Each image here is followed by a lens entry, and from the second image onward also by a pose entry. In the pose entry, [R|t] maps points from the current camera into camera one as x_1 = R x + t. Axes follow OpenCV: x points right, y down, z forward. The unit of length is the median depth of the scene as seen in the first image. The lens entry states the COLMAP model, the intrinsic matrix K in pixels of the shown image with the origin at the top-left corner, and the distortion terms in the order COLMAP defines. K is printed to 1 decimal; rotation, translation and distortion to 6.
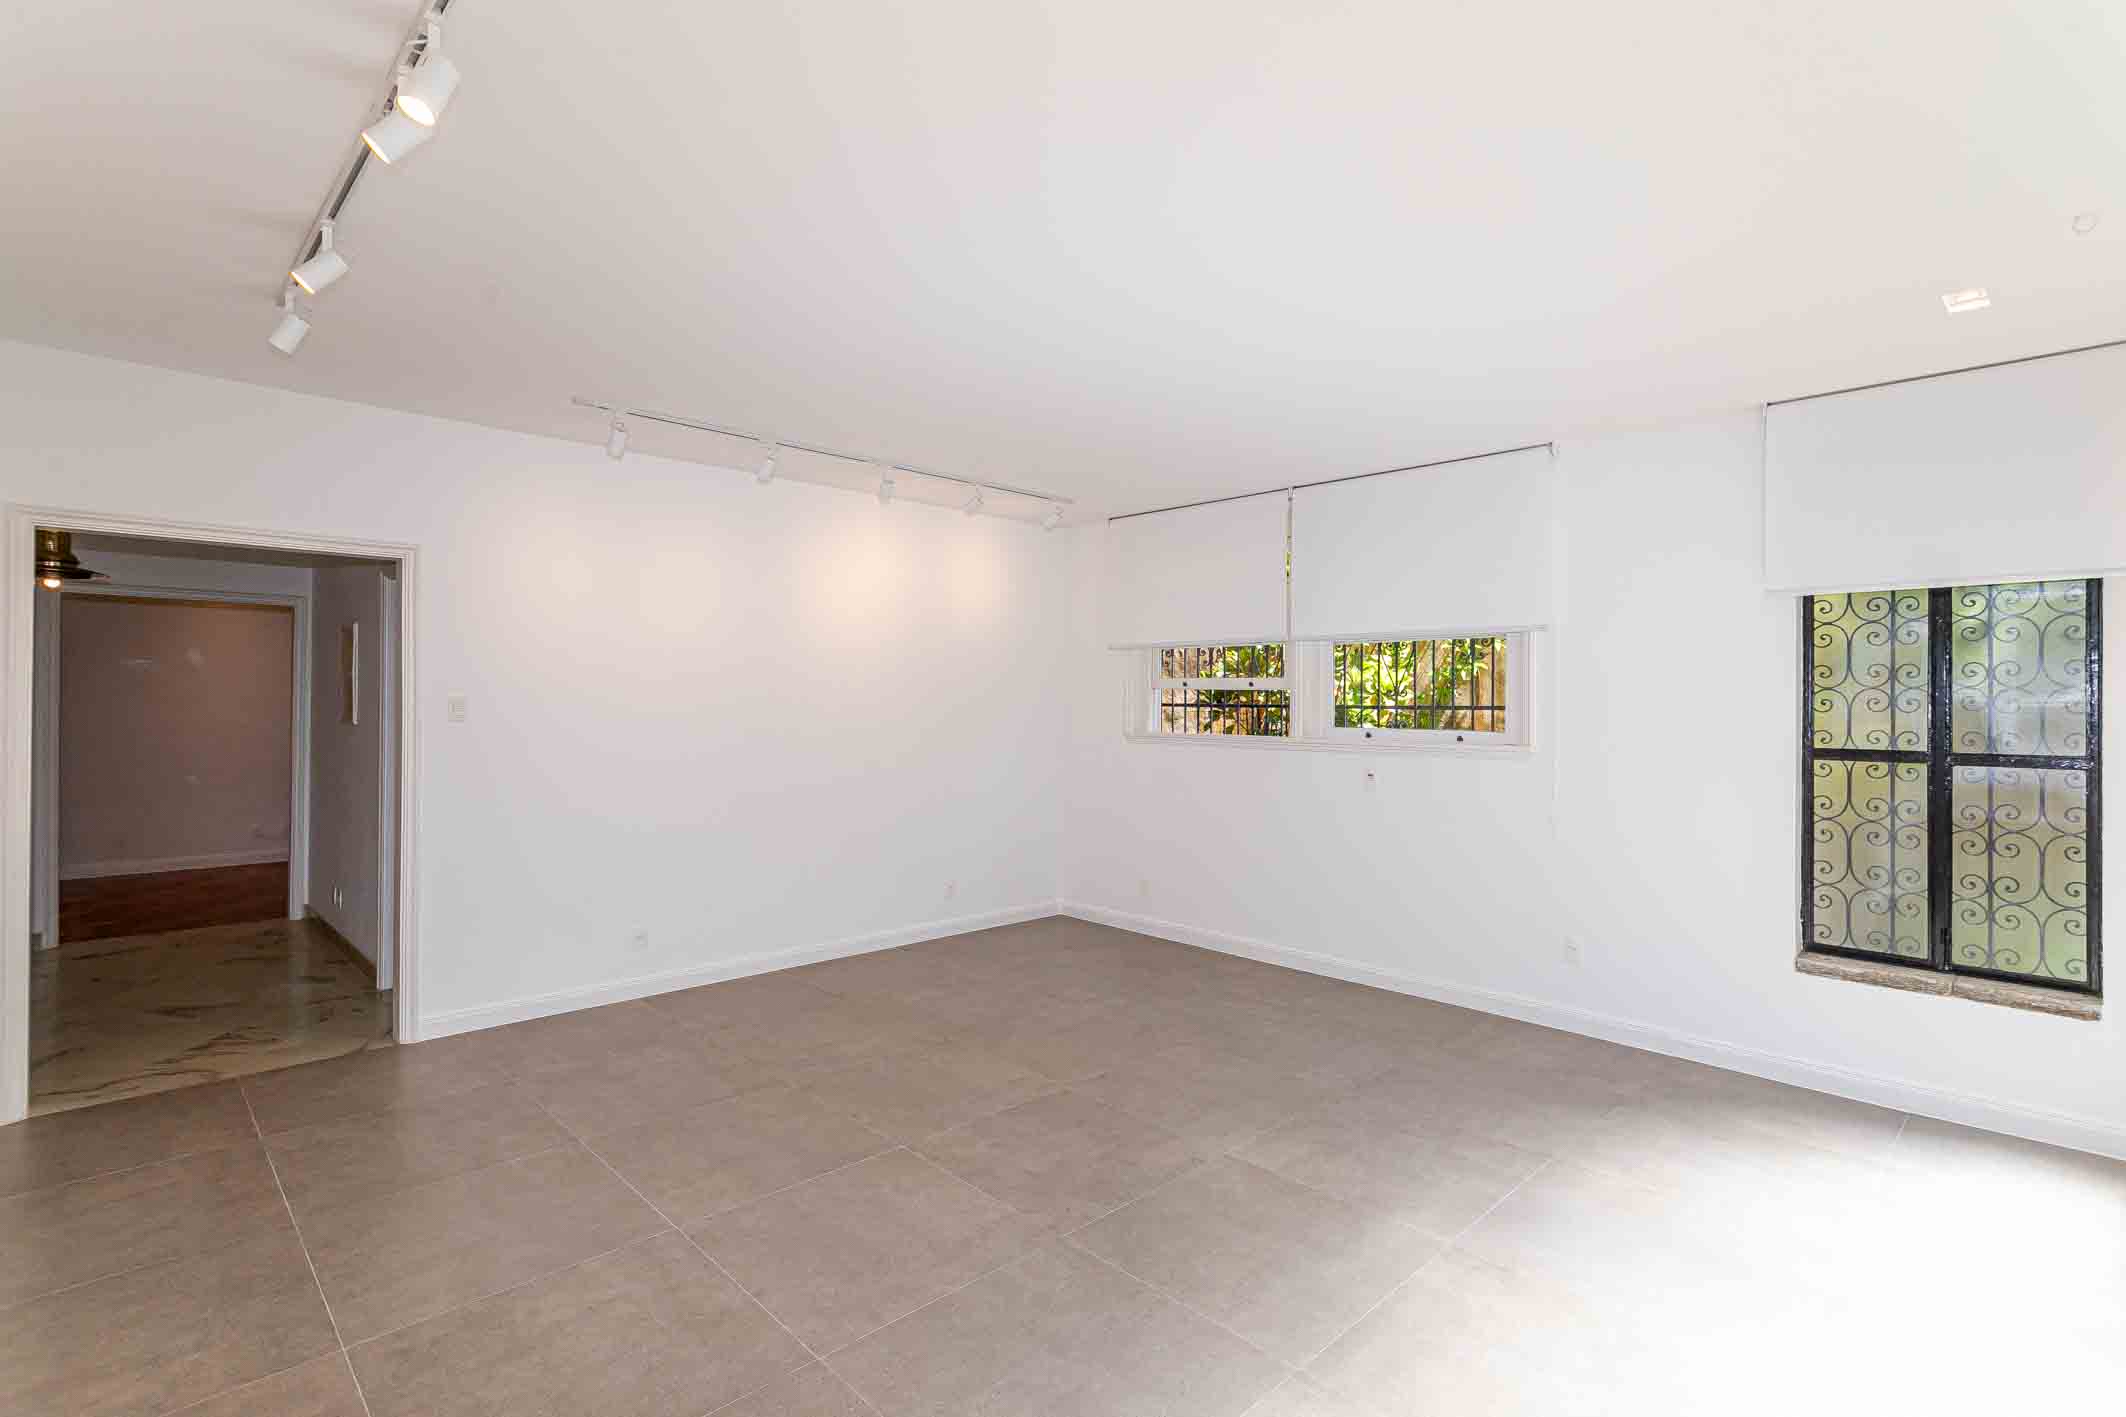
lens RADIAL K [[1002.8, 0, 1058.0], [0, 1002.8, 695.7], [0, 0, 1]] dist [0.002896, 0.002010]
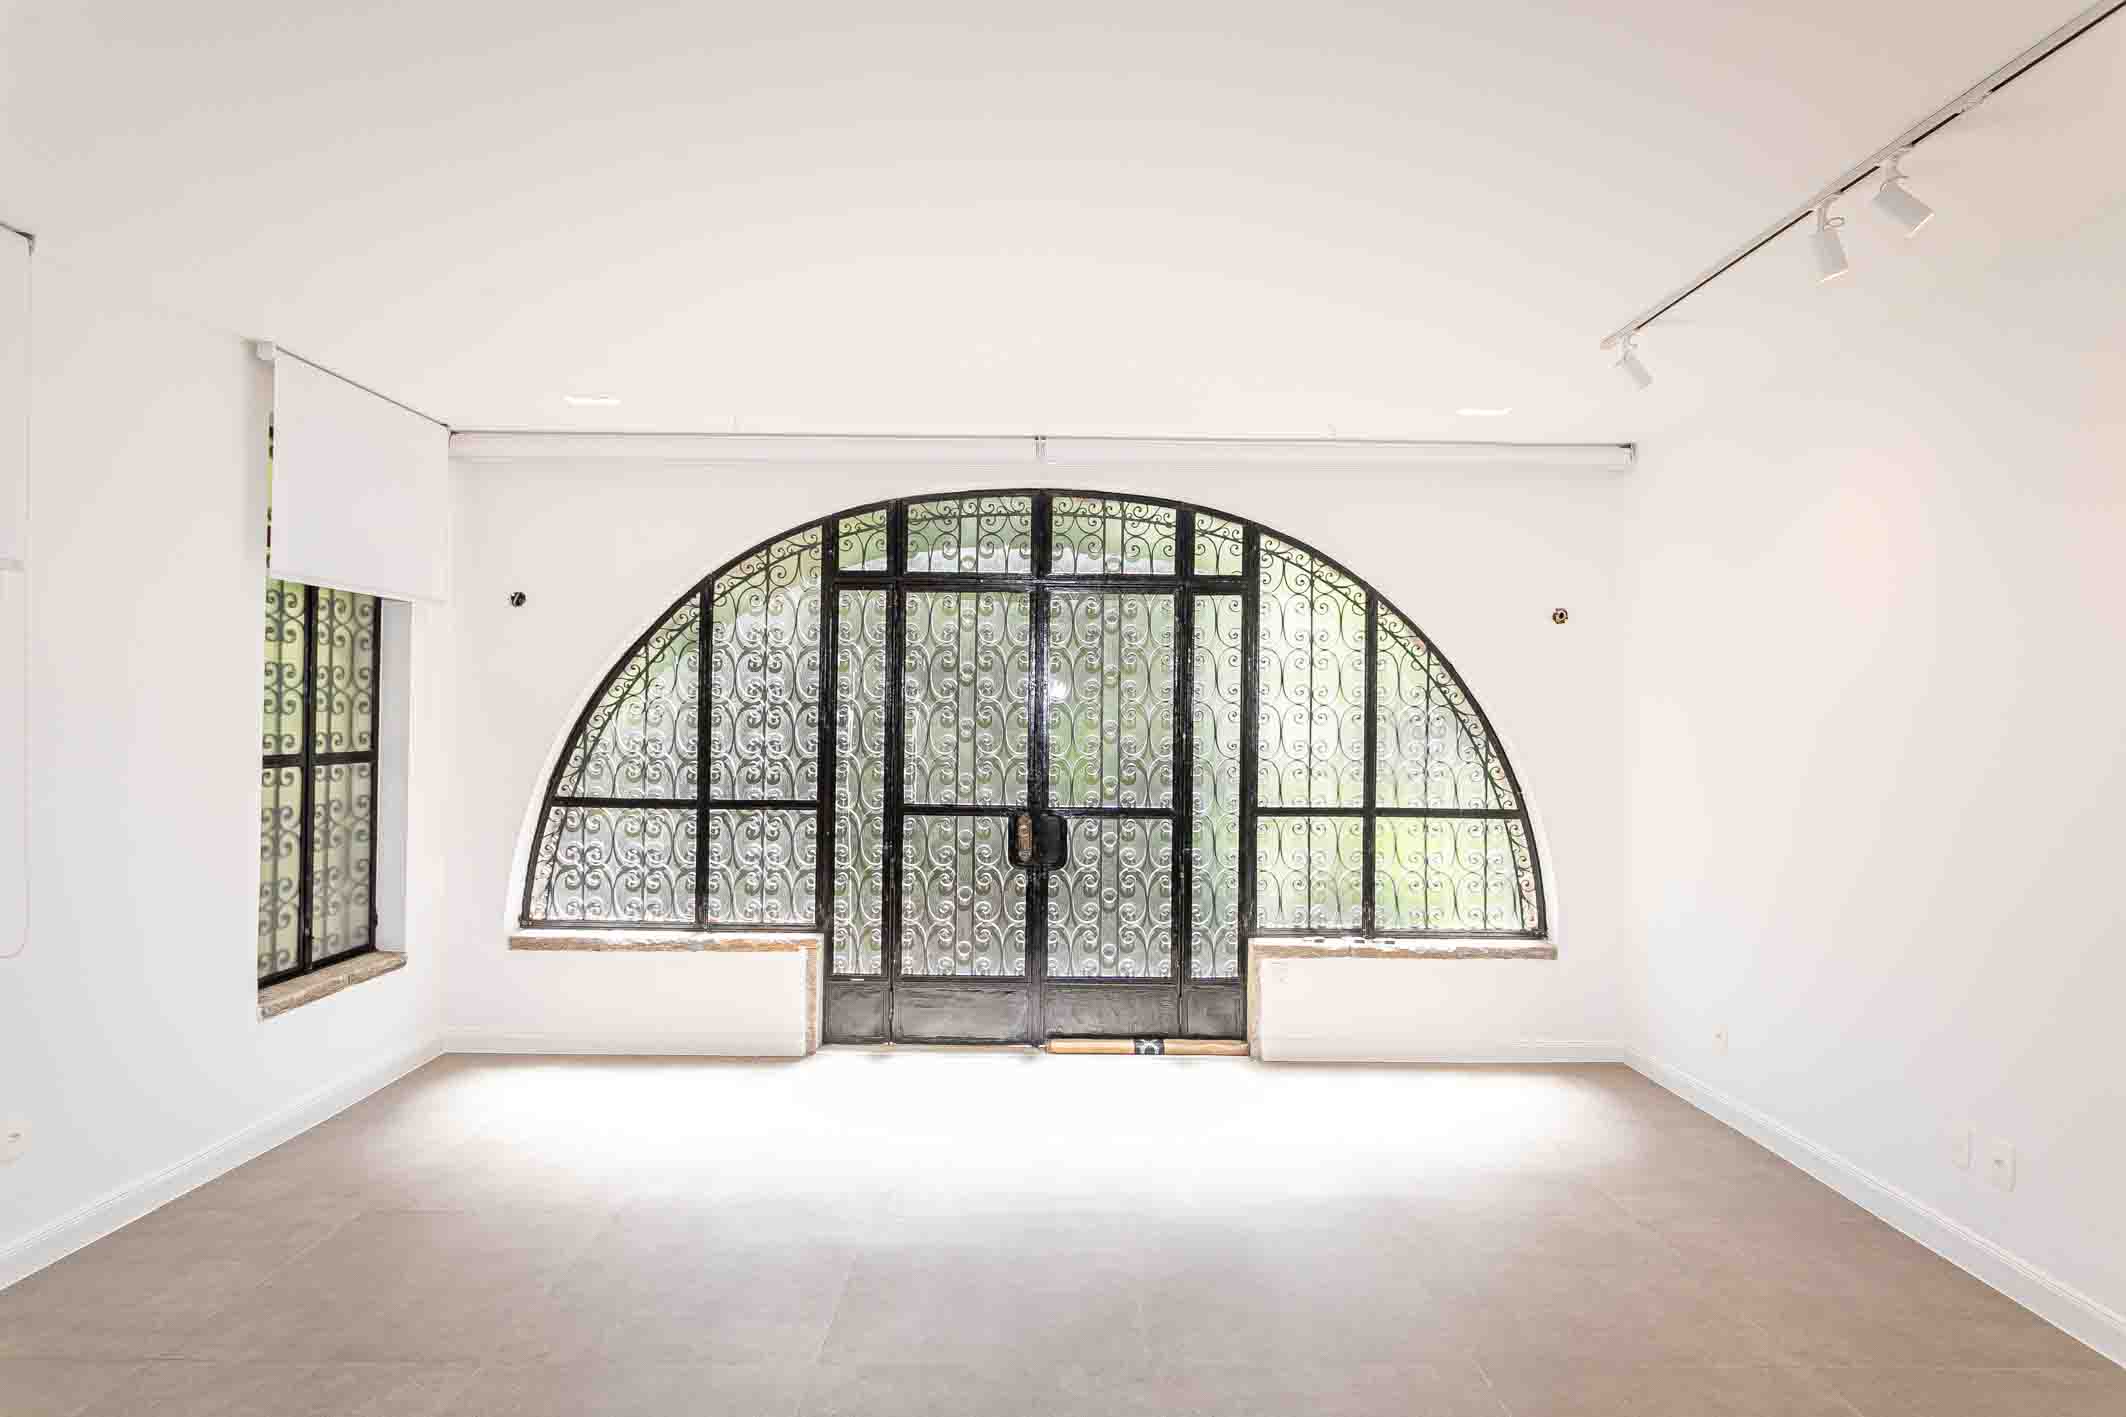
lens RADIAL K [[1116.9, 0, 1056.4], [0, 1116.9, 701.9], [0, 0, 1]] dist [-0.005475, 0.001823]
pose [[-0.721873, -0.003910, 0.692014, -0.410972], [-0.018424, 0.999738, -0.013570, 0.005633], [-0.691780, -0.022546, -0.721756, 1.241059]]
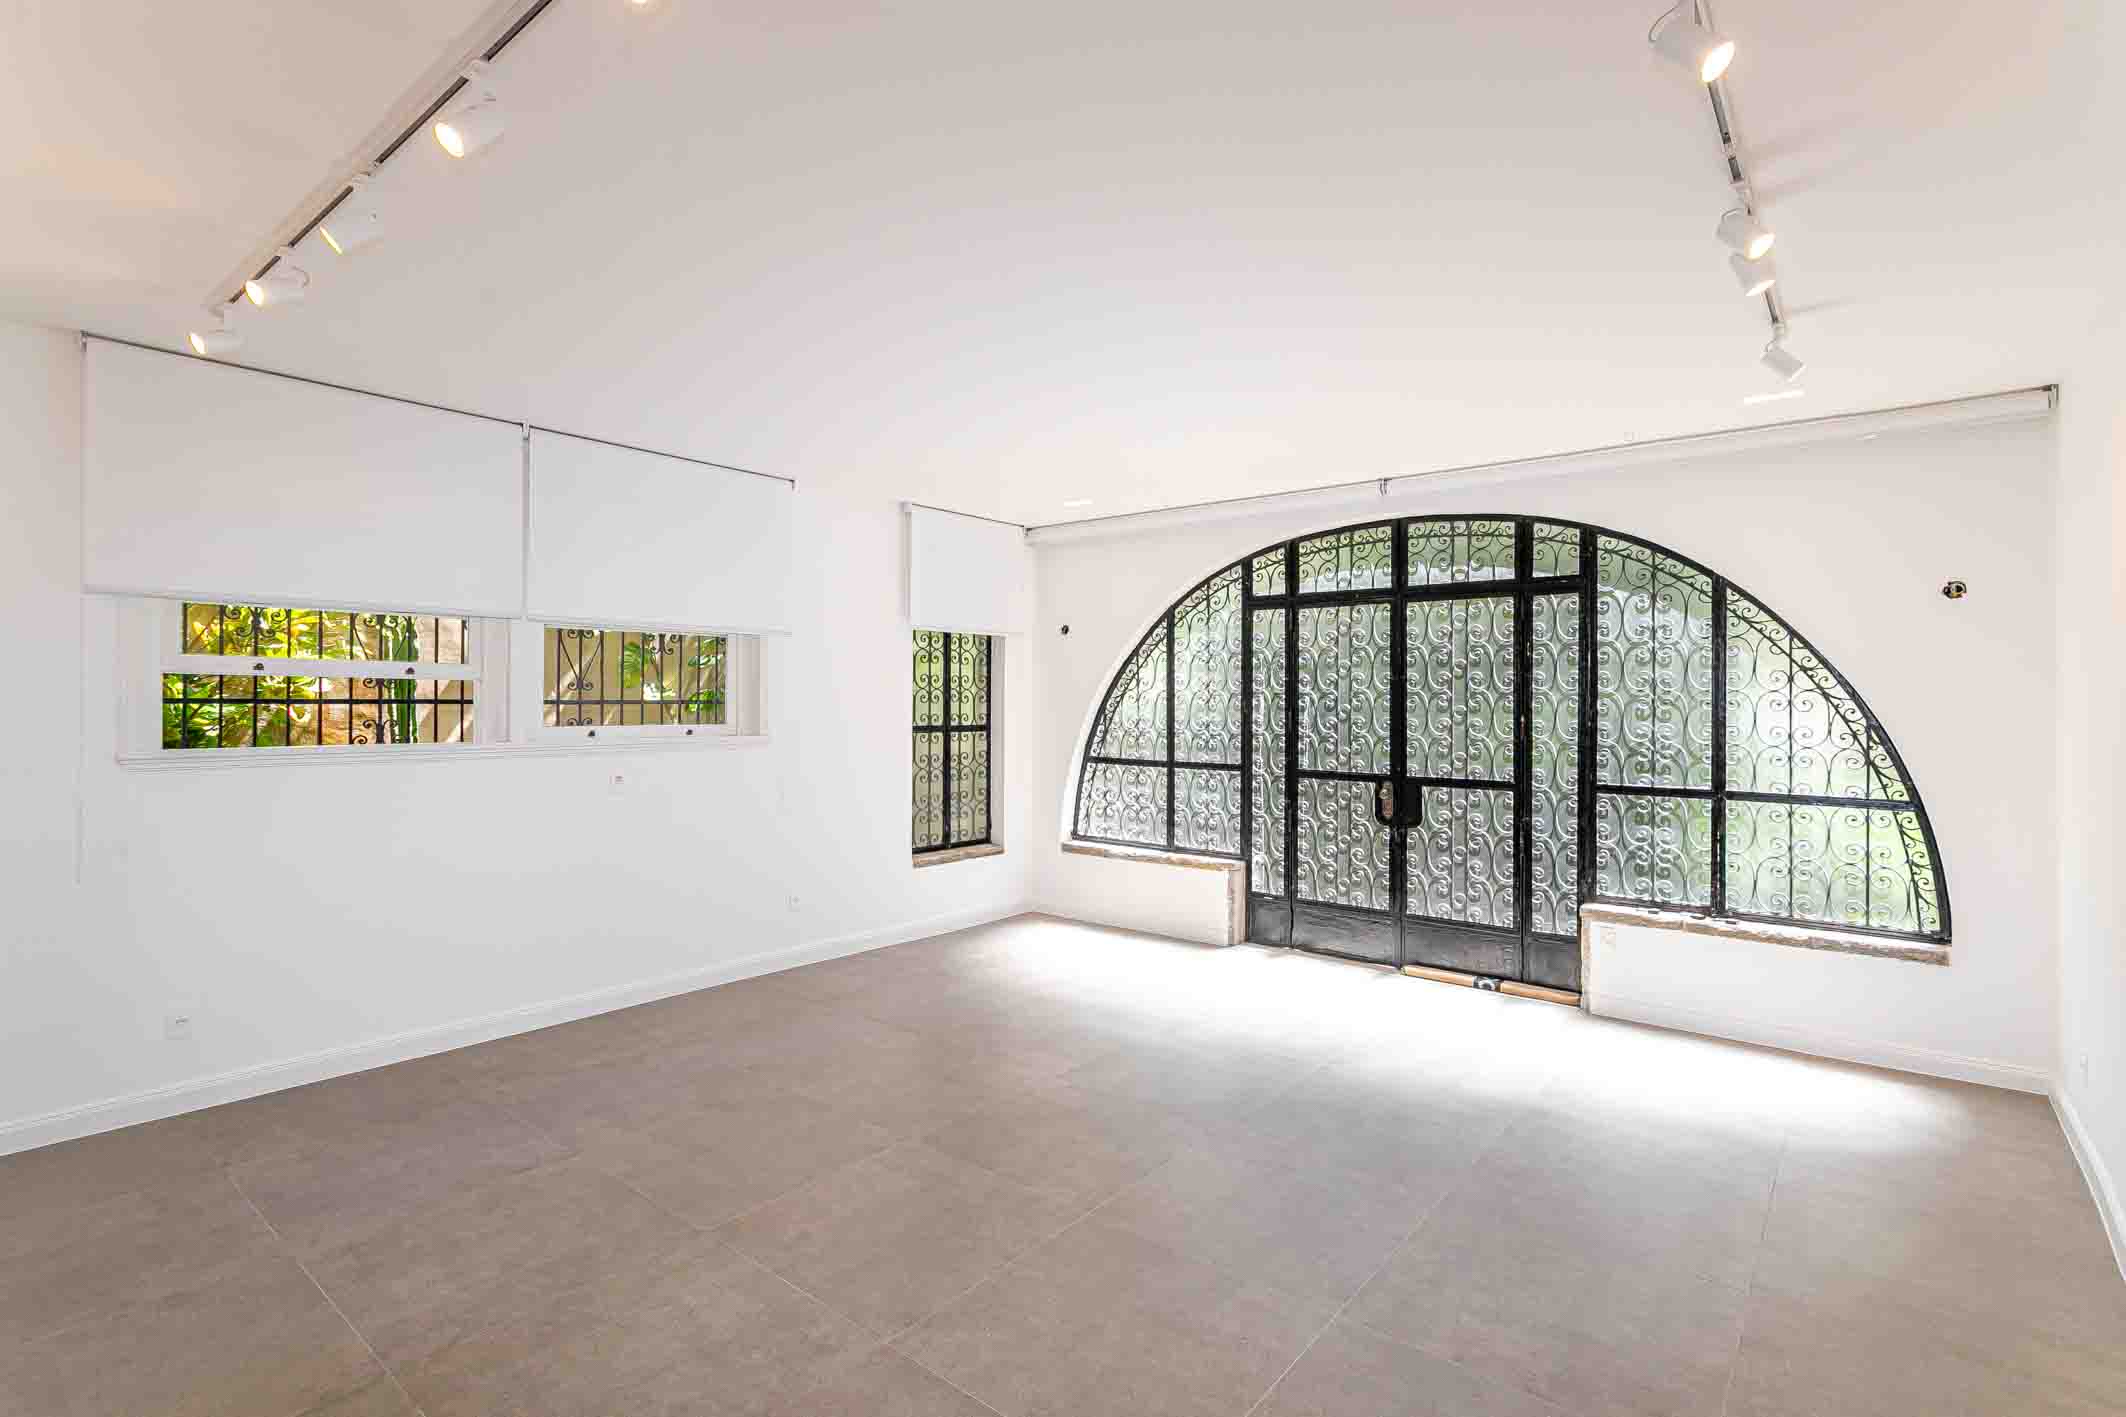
lens RADIAL K [[1002.8, 0, 1068.1], [0, 1002.8, 699.5], [0, 0, 1]] dist [0.002896, 0.002010]
pose [[-0.119329, -0.006728, 0.992832, -0.870104], [-0.011637, 0.999918, 0.005377, -0.001645], [-0.992787, -0.010912, -0.119398, 0.964255]]
